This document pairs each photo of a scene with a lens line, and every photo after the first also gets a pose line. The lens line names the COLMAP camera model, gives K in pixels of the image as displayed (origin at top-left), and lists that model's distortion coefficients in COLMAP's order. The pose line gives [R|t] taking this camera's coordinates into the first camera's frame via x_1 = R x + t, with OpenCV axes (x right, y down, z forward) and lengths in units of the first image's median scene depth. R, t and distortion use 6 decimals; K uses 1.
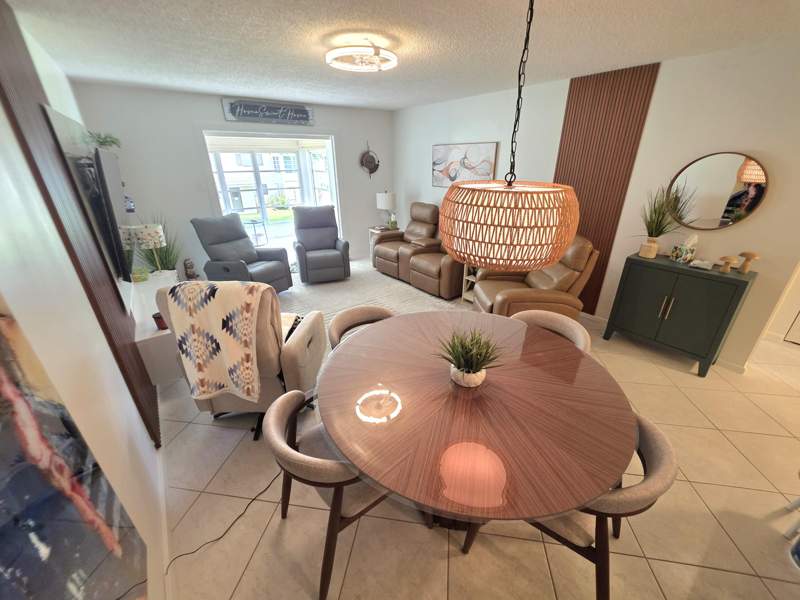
lens RADIAL K [[320.9, 0, 403.9], [0, 320.9, 300.7], [0, 0, 1]] dist [0.000227, 0.000014]
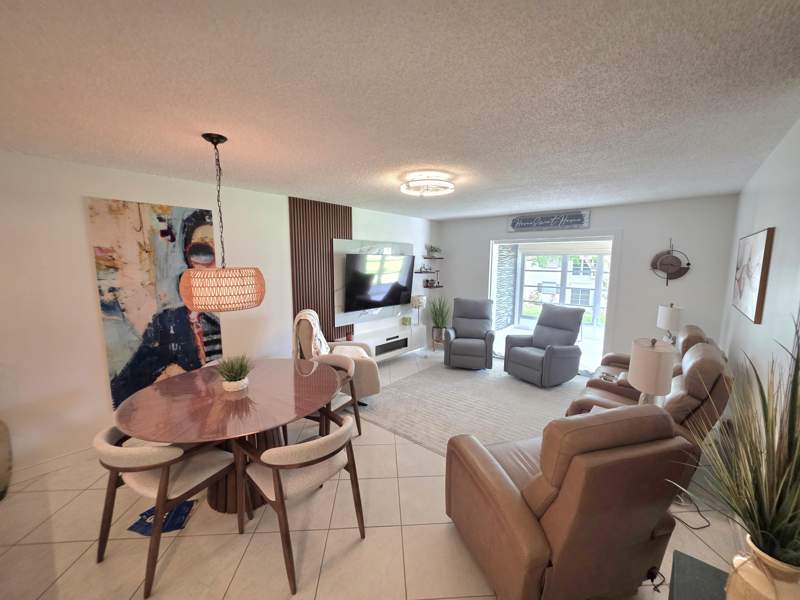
lens RADIAL K [[320.9, 0, 403.8], [0, 320.9, 301.2], [0, 0, 1]] dist [0.000227, 0.000014]
pose [[0.186980, 0.129073, -0.973847, 0.576029], [-0.401734, 0.914694, 0.044100, -0.174237], [0.896464, 0.382982, 0.222882, 0.390743]]
